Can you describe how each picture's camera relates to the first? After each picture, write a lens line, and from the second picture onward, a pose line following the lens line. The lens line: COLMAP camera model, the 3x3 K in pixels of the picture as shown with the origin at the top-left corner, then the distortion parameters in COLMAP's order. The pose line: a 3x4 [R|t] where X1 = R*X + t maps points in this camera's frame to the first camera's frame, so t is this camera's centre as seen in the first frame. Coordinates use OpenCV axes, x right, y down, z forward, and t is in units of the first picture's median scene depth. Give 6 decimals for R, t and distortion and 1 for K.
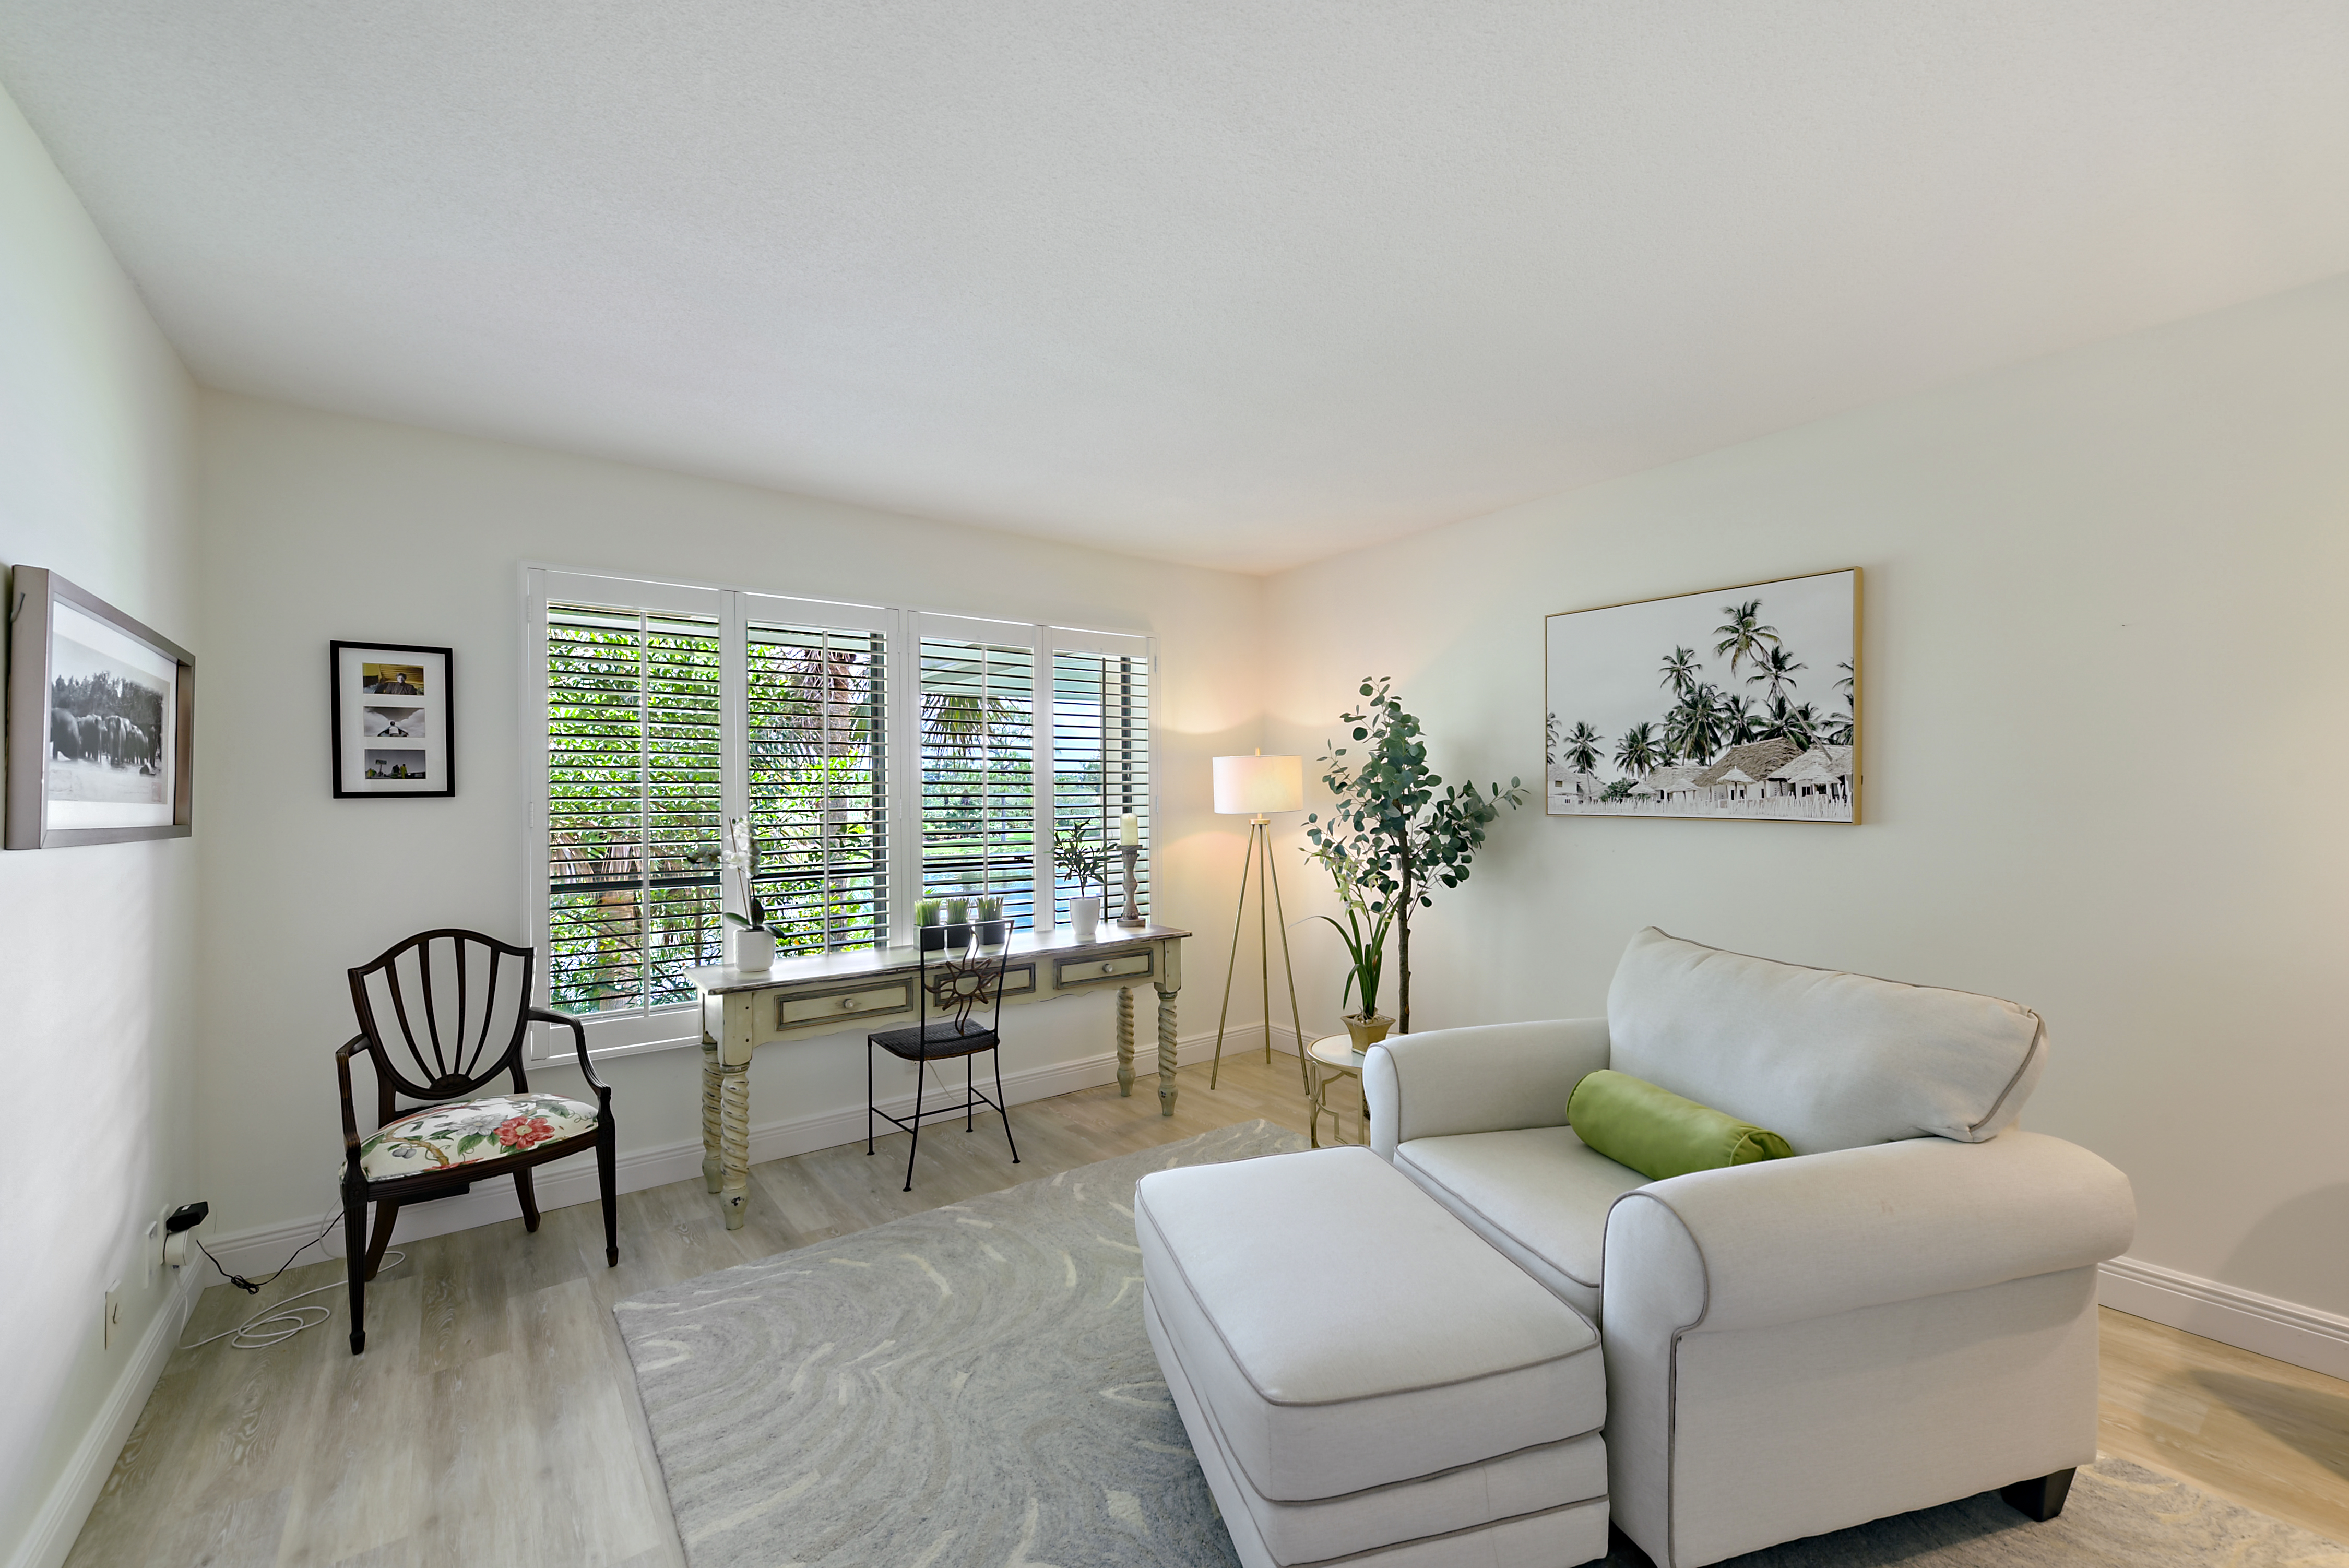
lens RADIAL K [[933.5, 0, 1173.2], [0, 933.5, 795.7], [0, 0, 1]] dist [0.012678, -0.002214]
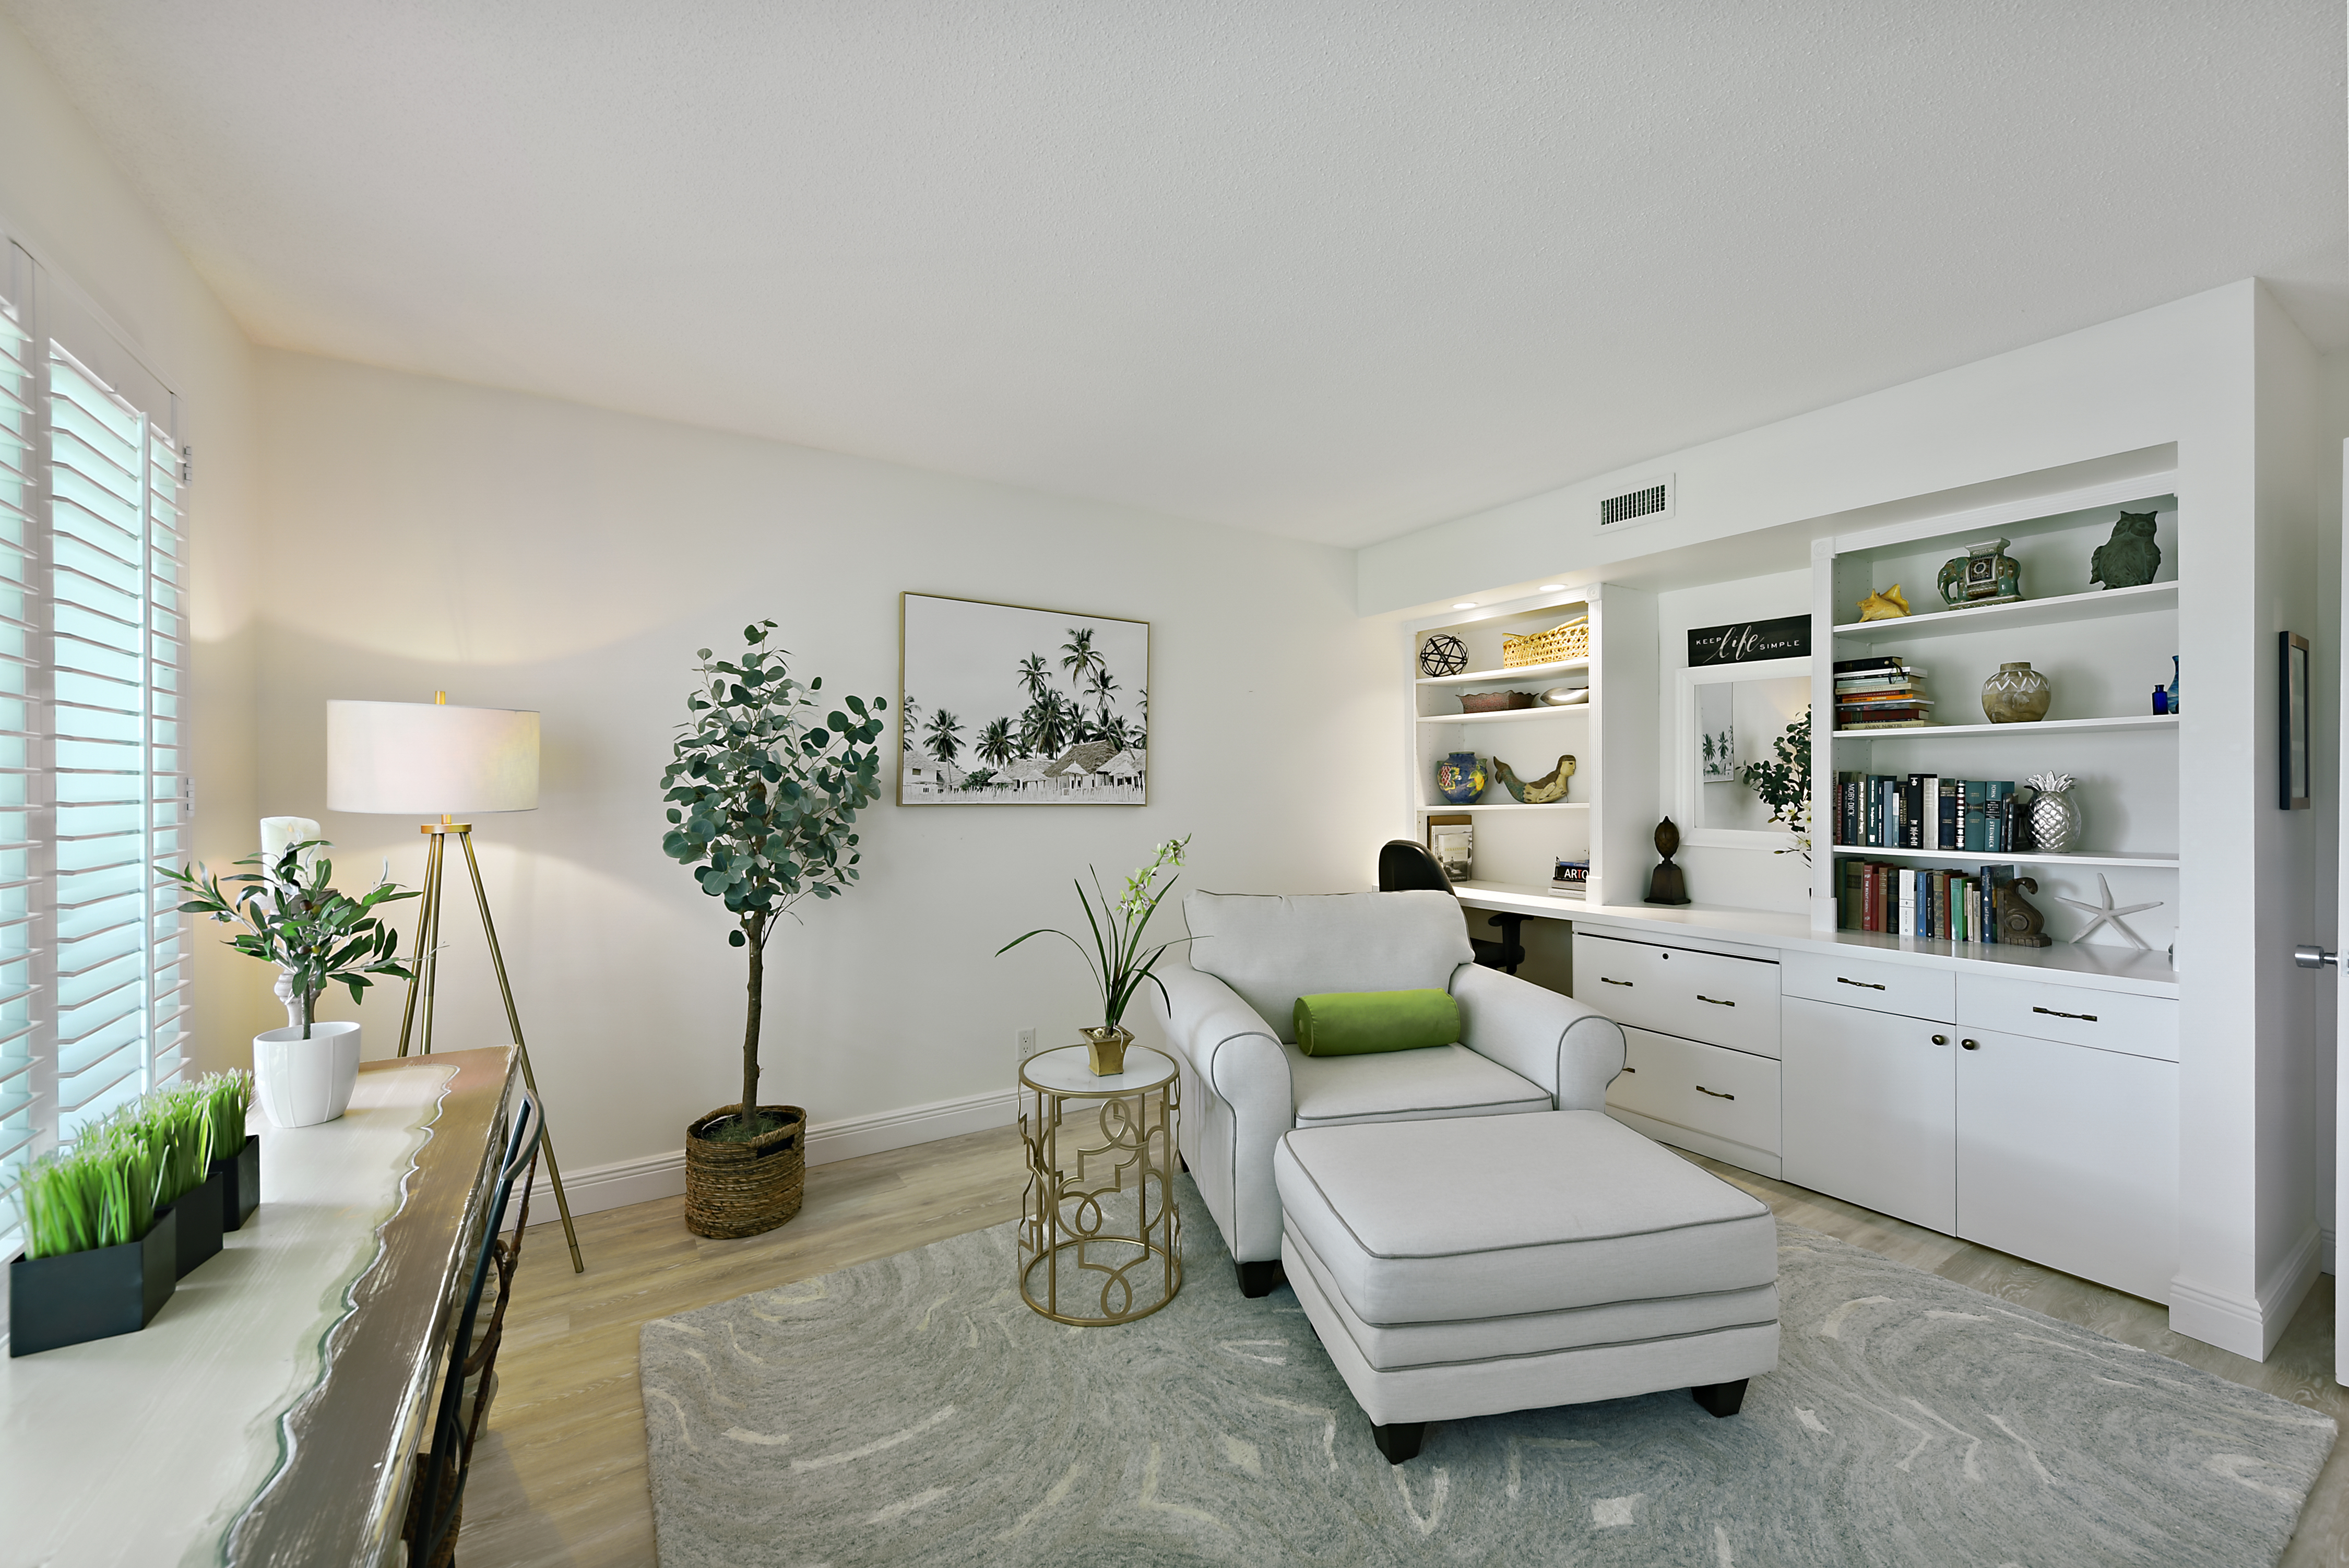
lens RADIAL K [[933.5, 0, 1178.4], [0, 933.5, 780.5], [0, 0, 1]] dist [0.012678, -0.002214]
pose [[0.082290, 0.011142, 0.996546, -0.589678], [-0.002138, 0.999937, -0.011003, 0.006946], [-0.996606, -0.001225, 0.082308, 0.754264]]
